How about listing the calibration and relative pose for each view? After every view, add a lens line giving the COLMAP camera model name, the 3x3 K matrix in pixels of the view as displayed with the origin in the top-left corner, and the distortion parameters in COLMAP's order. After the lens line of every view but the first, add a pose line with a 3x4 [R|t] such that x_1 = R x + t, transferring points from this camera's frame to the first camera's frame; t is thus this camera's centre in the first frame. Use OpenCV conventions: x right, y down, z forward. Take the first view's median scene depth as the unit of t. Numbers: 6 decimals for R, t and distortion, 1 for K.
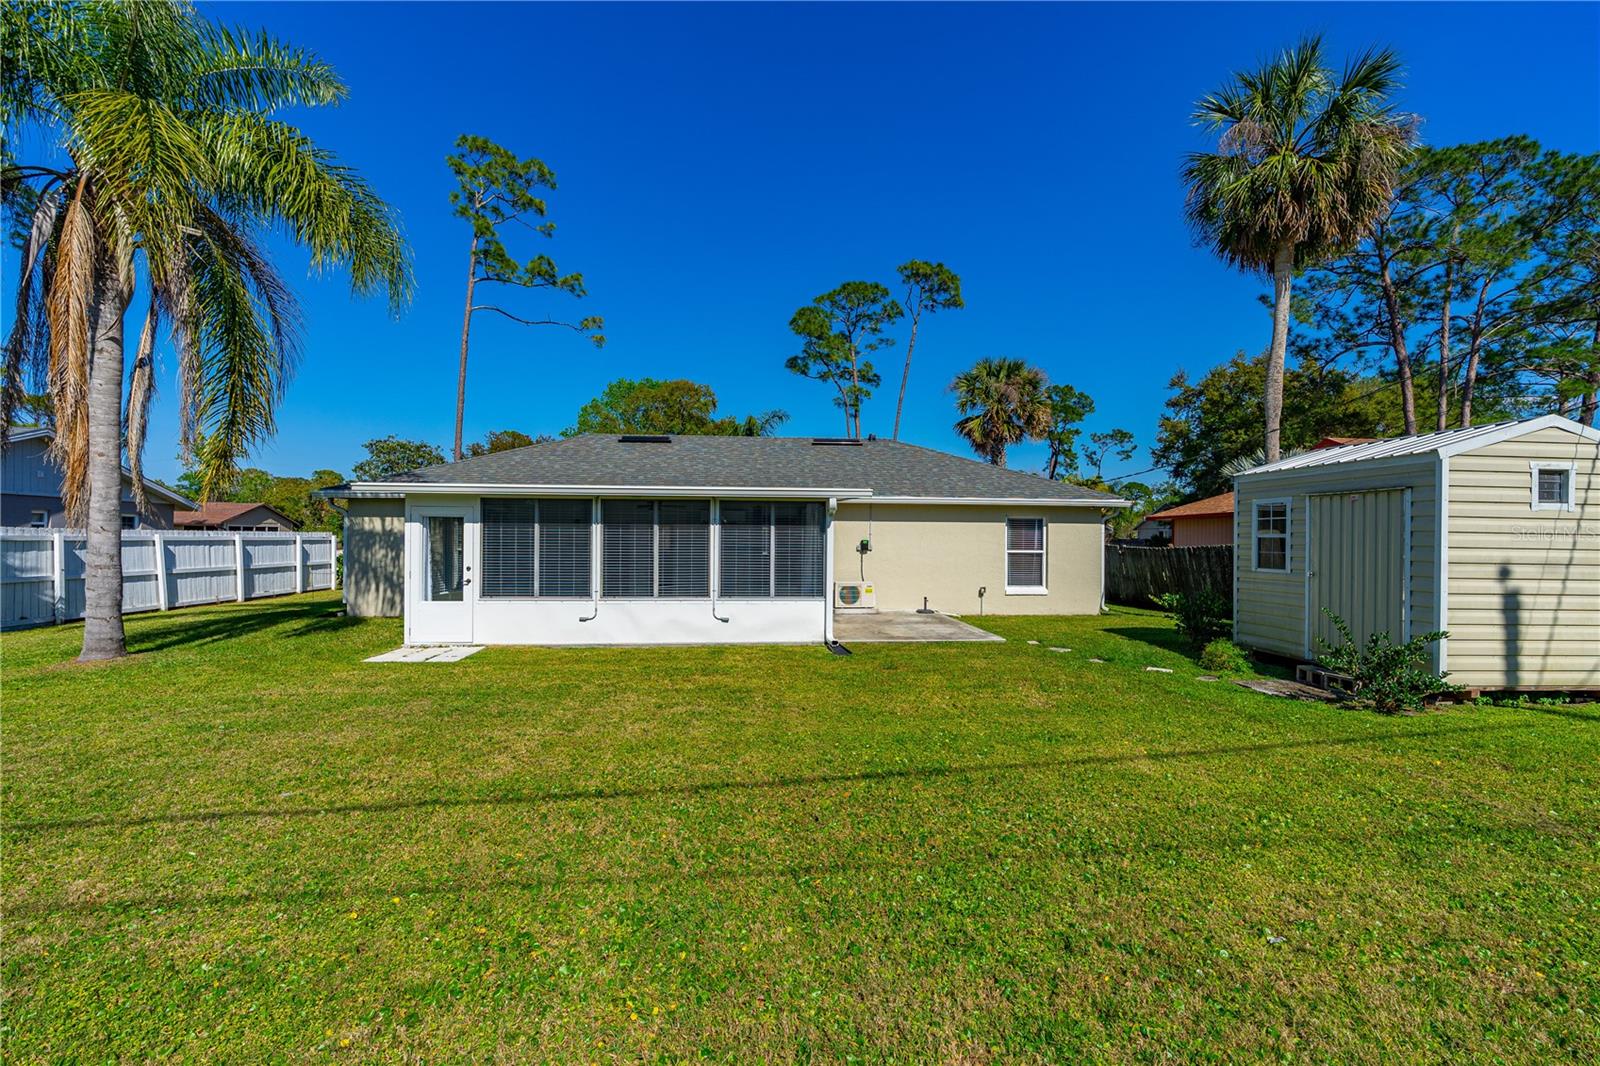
lens RADIAL K [[732.5, 0, 826.8], [0, 732.5, 513.2], [0, 0, 1]] dist [-0.001924, 0.000413]
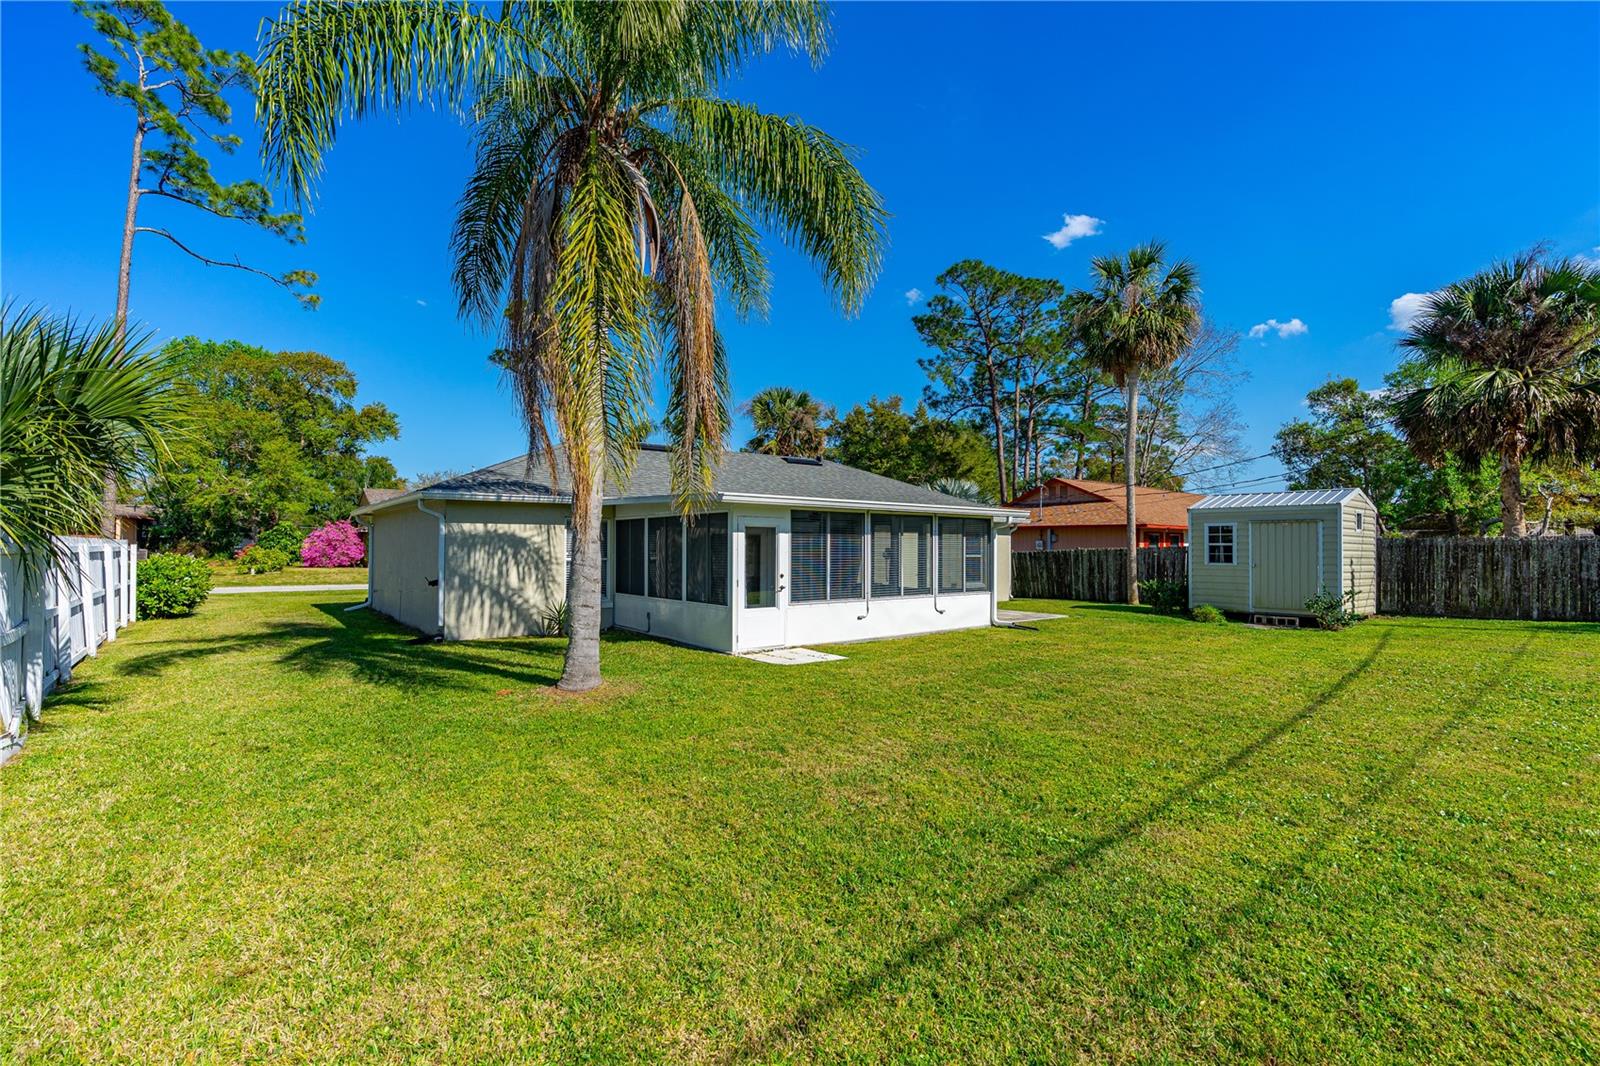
lens RADIAL K [[705.2, 0, 837.4], [0, 705.2, 539.9], [0, 0, 1]] dist [-0.004712, 0.000002]
pose [[0.829217, 0.002135, 0.558923, -0.731148], [-0.016974, 0.999628, 0.021365, -0.000049], [-0.558669, -0.027204, 0.828944, 0.077269]]
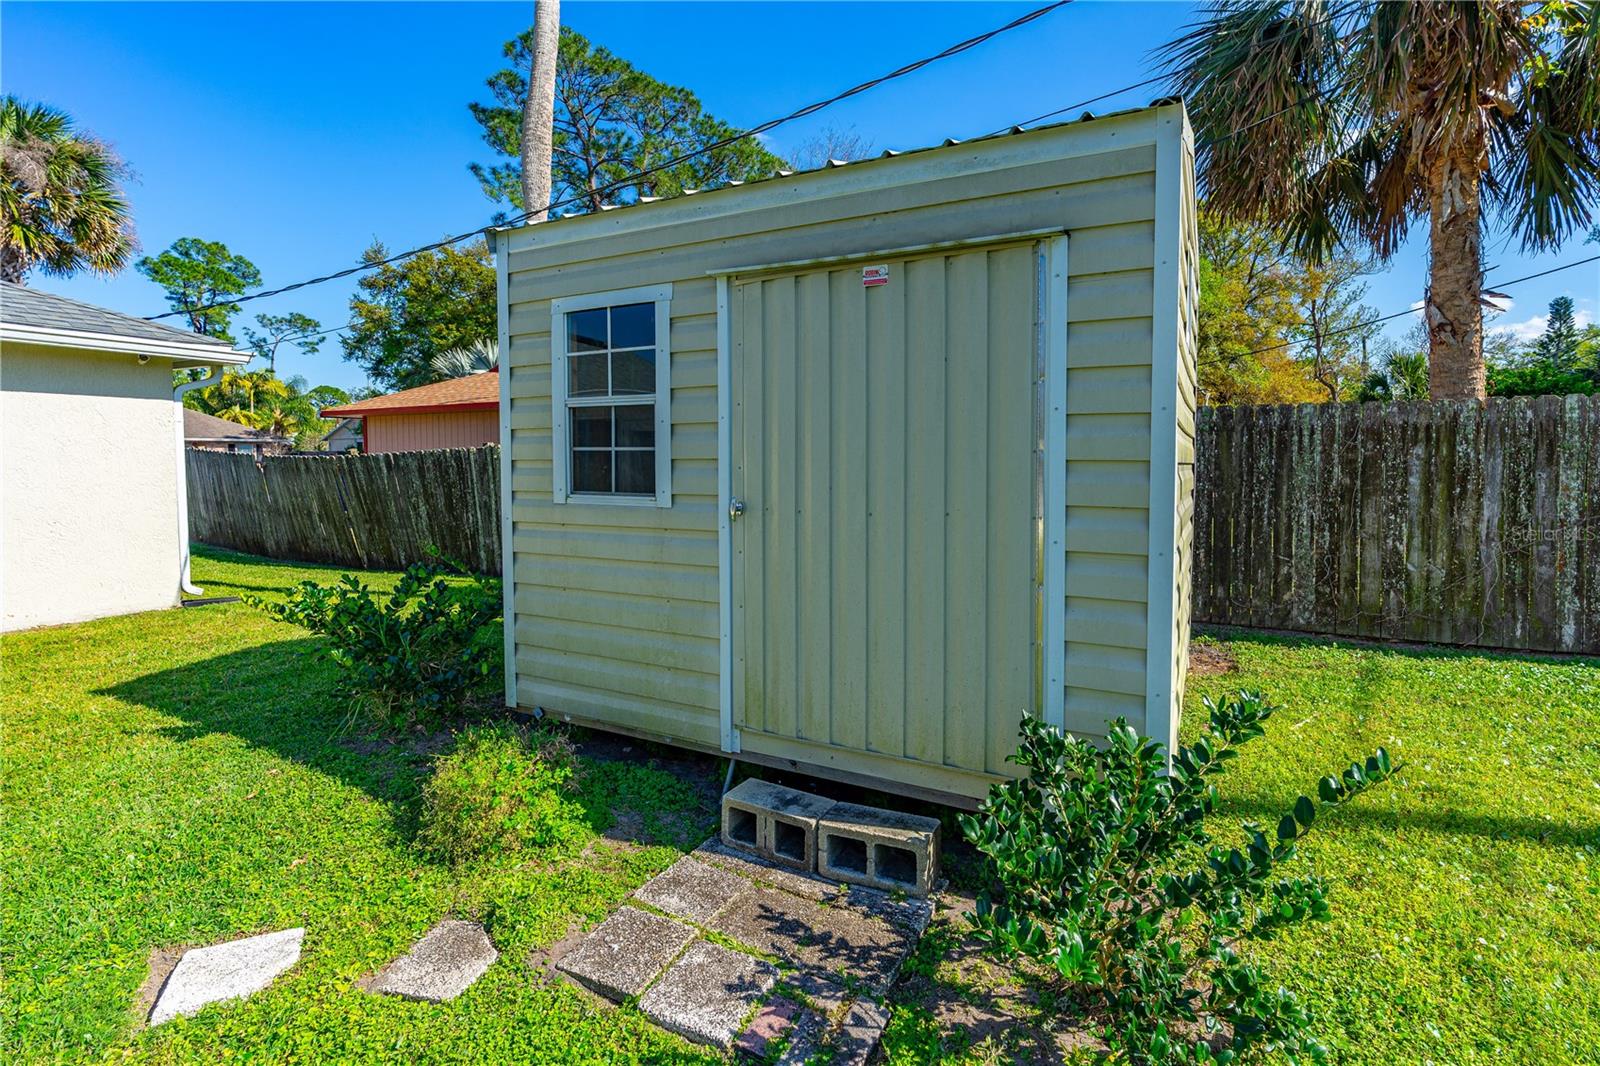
lens RADIAL K [[732.5, 0, 826.8], [0, 732.5, 513.2], [0, 0, 1]] dist [-0.001924, 0.000413]
pose [[0.549747, -0.071260, 0.832286, 0.247106], [-0.025473, 0.994461, 0.101971, 0.030736], [-0.834942, -0.077259, 0.544887, 0.480946]]
